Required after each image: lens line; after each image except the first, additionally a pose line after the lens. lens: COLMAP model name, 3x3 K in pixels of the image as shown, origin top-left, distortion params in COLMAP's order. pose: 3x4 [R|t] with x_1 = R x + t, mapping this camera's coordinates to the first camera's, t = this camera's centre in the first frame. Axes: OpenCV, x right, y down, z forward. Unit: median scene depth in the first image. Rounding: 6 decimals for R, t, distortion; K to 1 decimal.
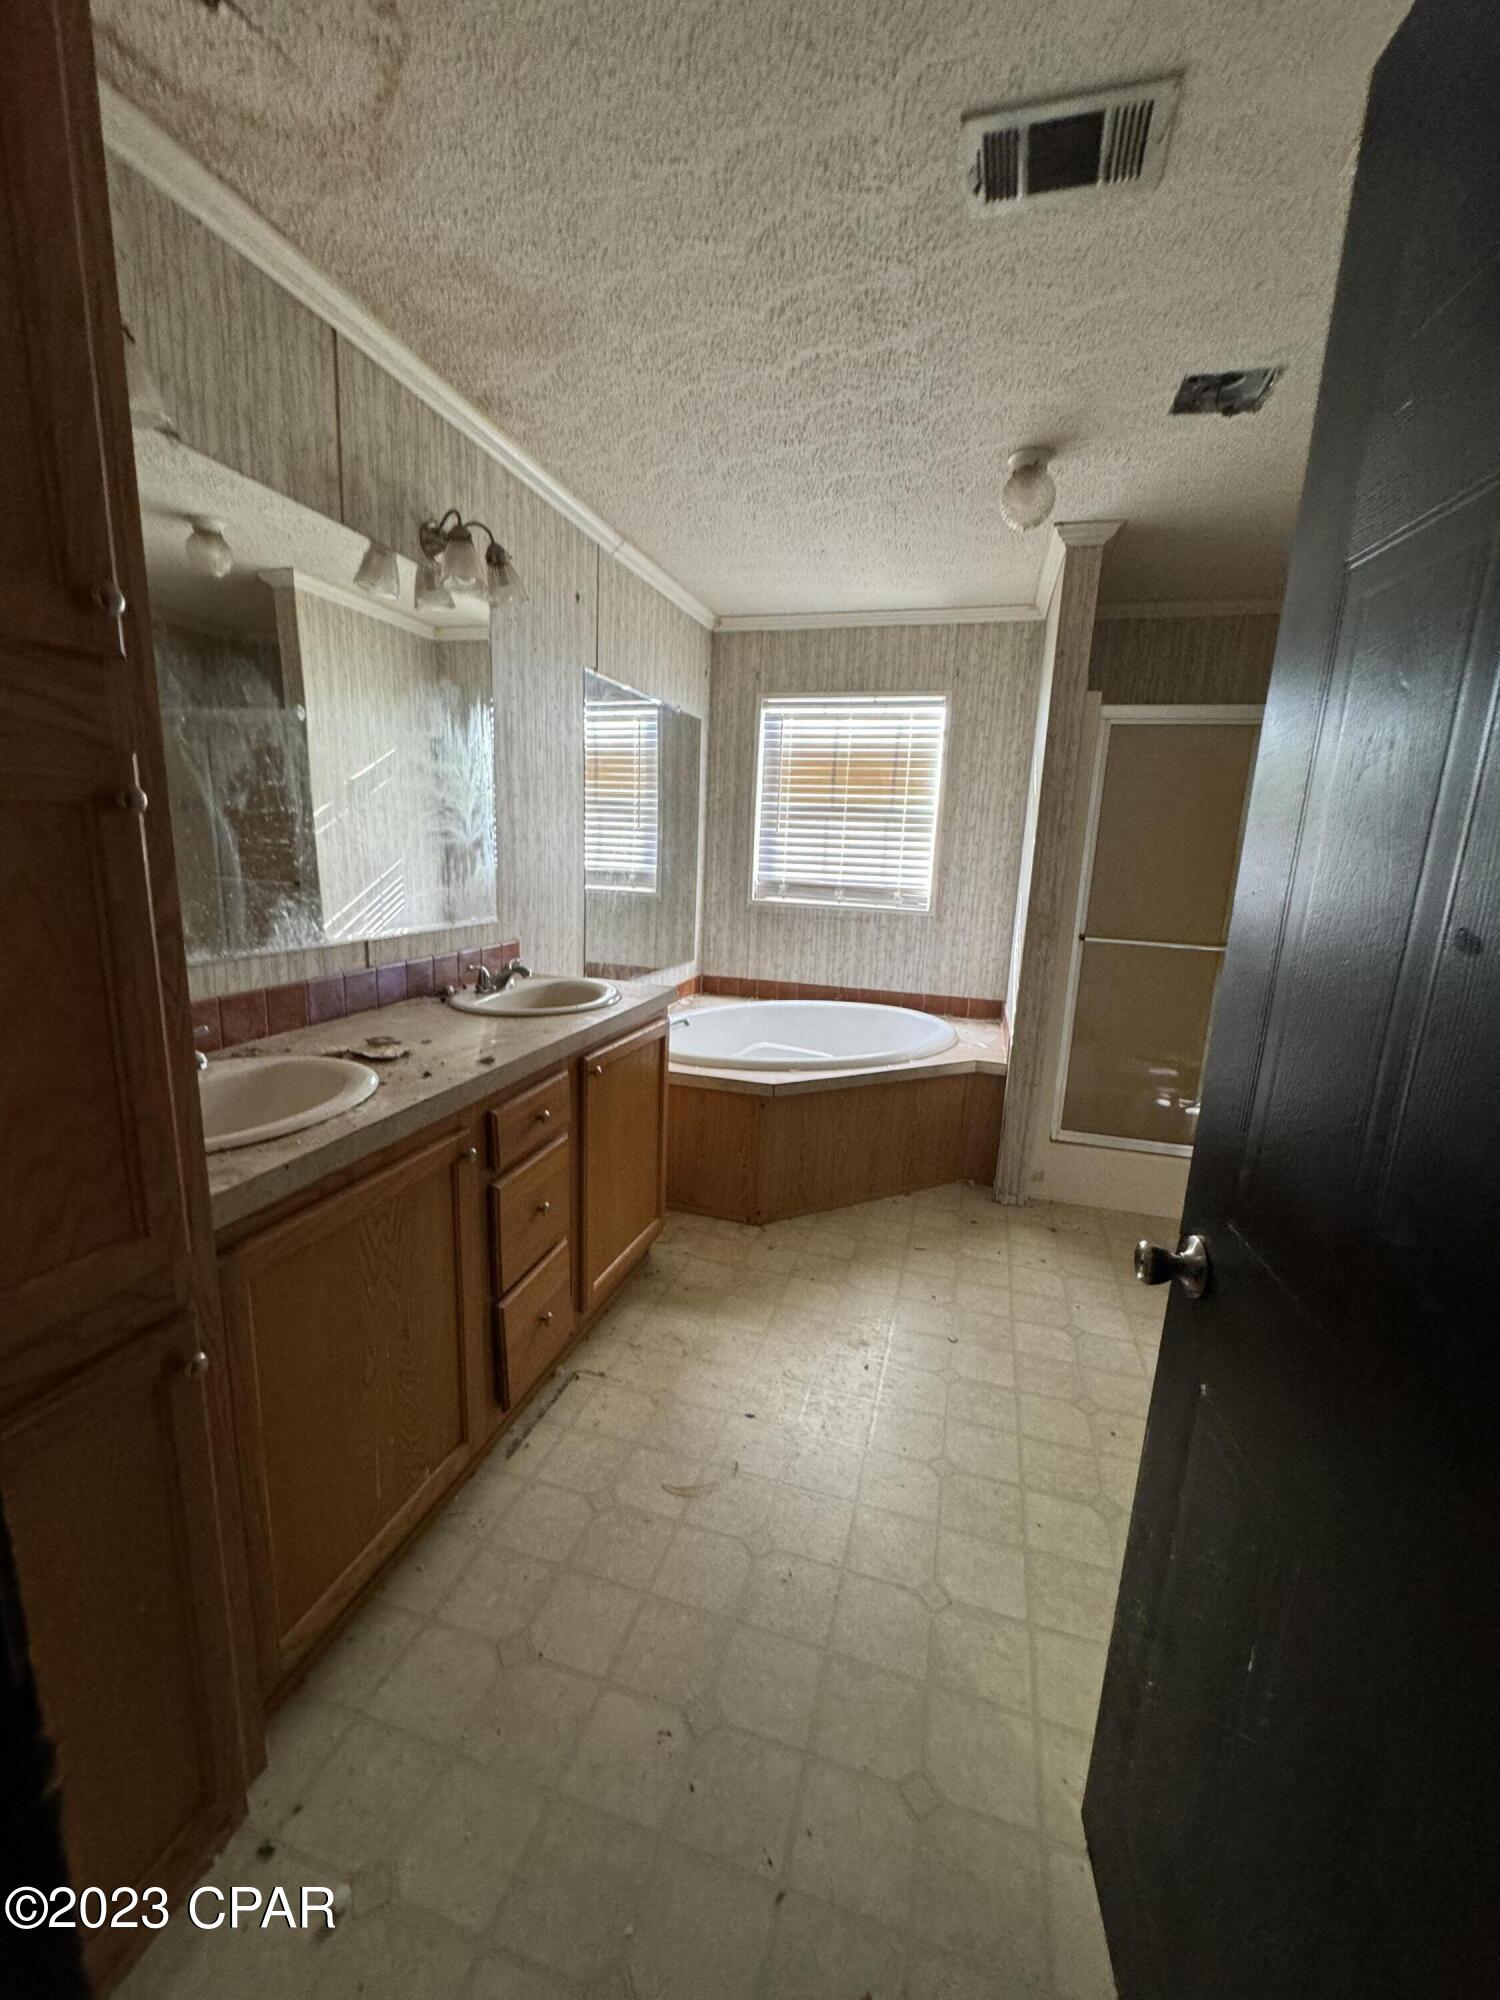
lens RADIAL K [[798.6, 0, 746.1], [0, 798.6, 1003.8], [0, 0, 1]] dist [-0.001976, 0.000764]
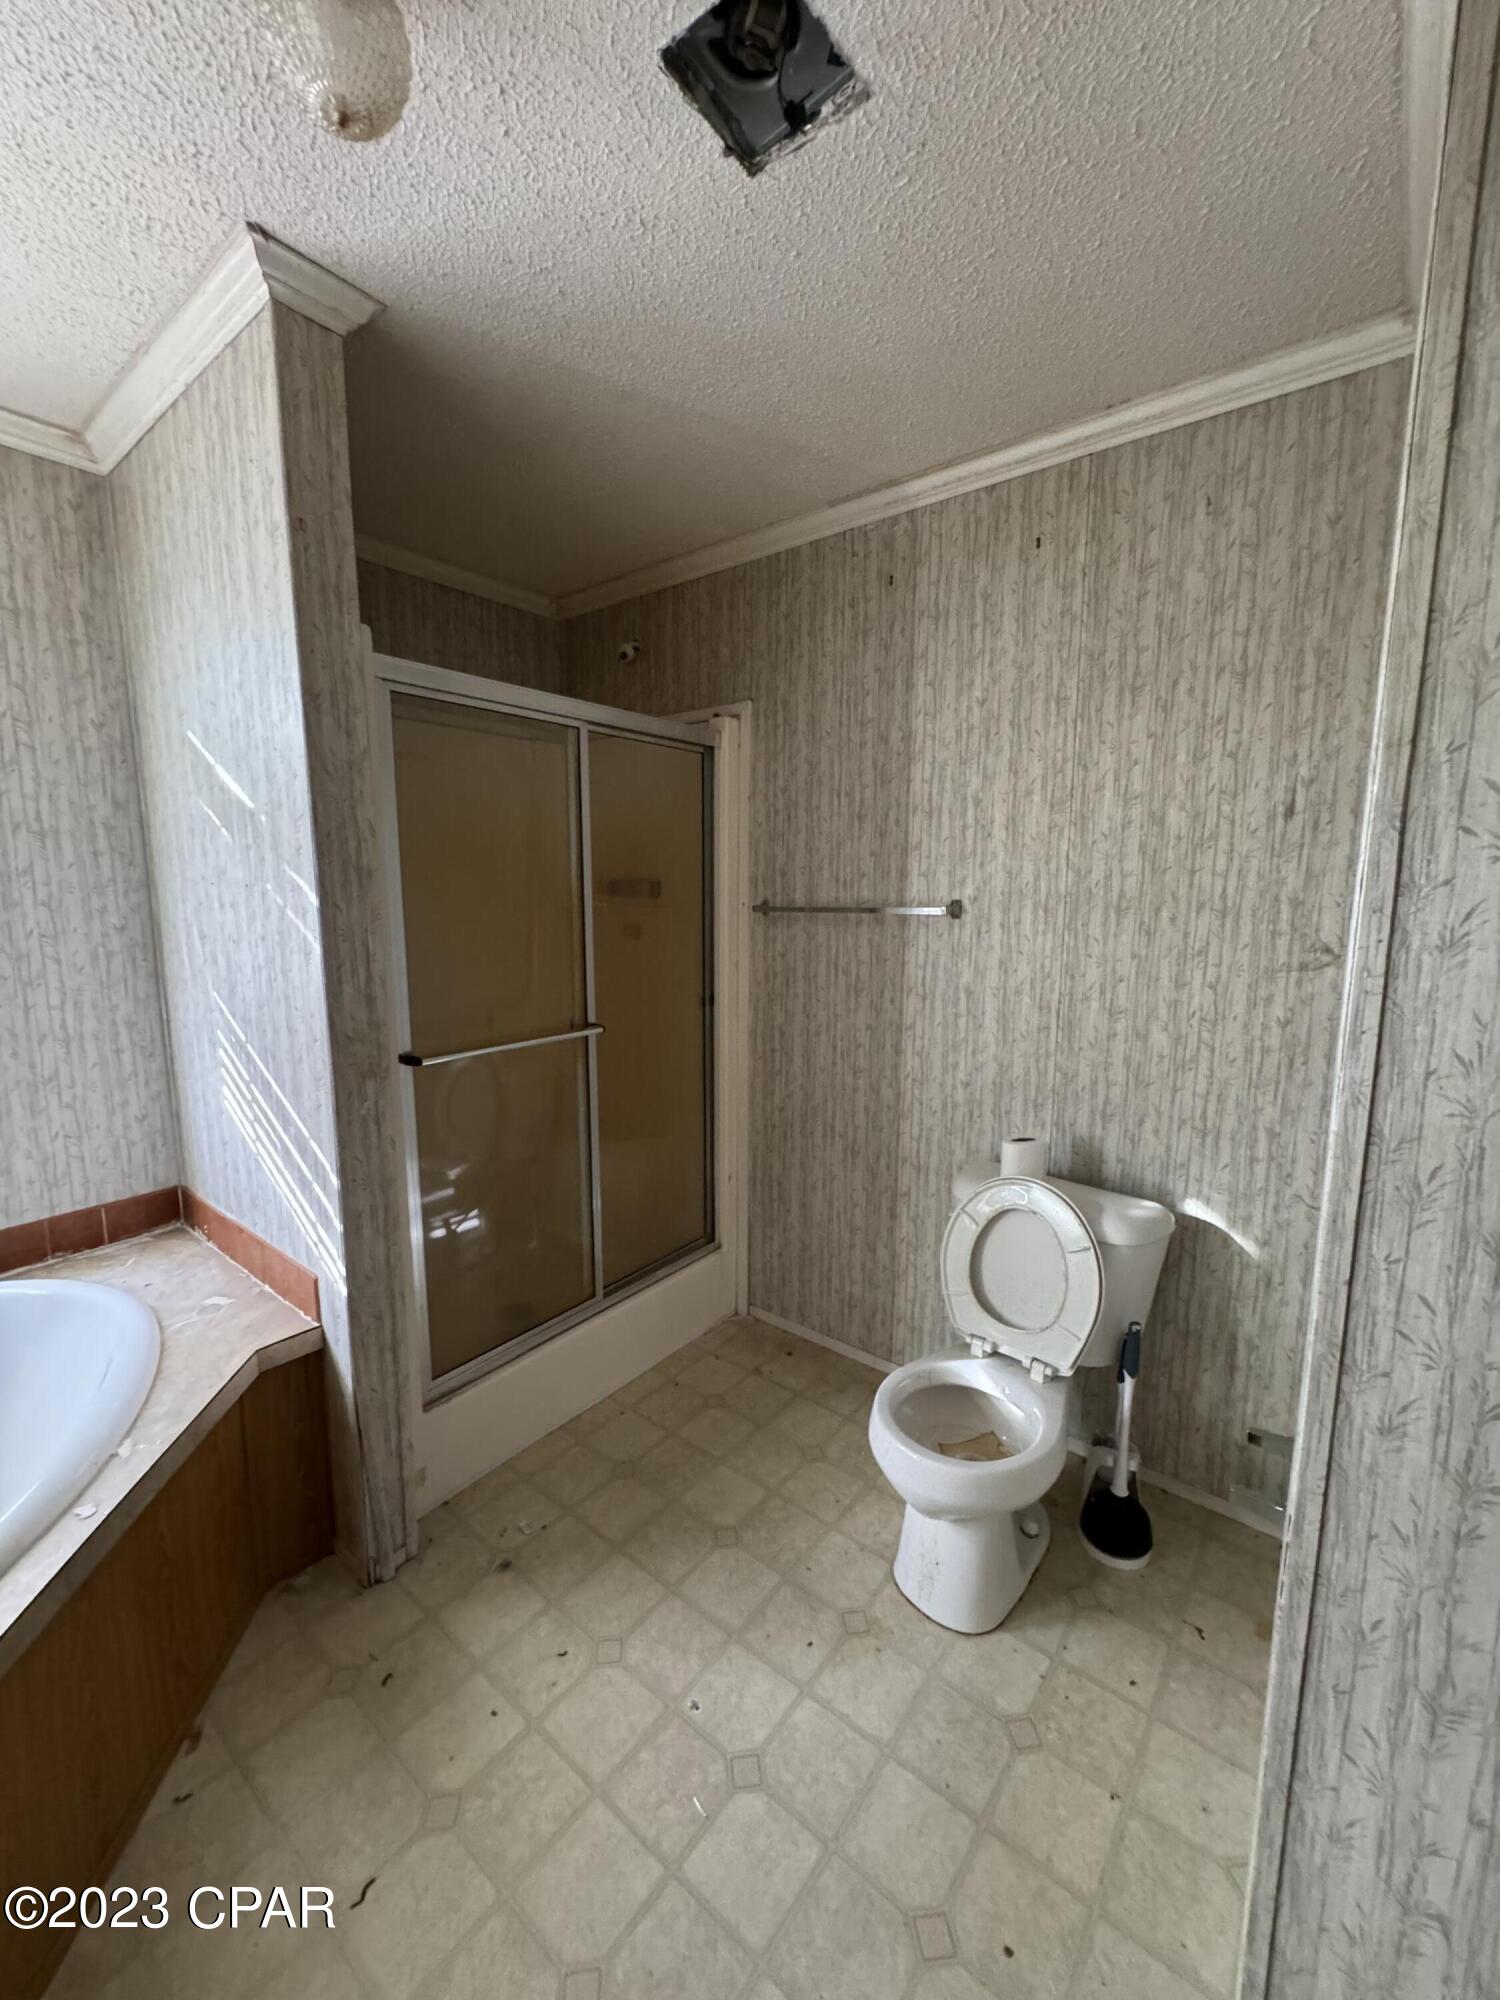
lens RADIAL K [[798.6, 0, 750.7], [0, 798.6, 999.9], [0, 0, 1]] dist [-0.001976, 0.000764]
pose [[0.378334, -0.171353, 0.909671, -0.000826], [0.205269, 0.973781, 0.098058, -0.130509], [-0.902623, 0.149629, 0.403588, 0.540798]]
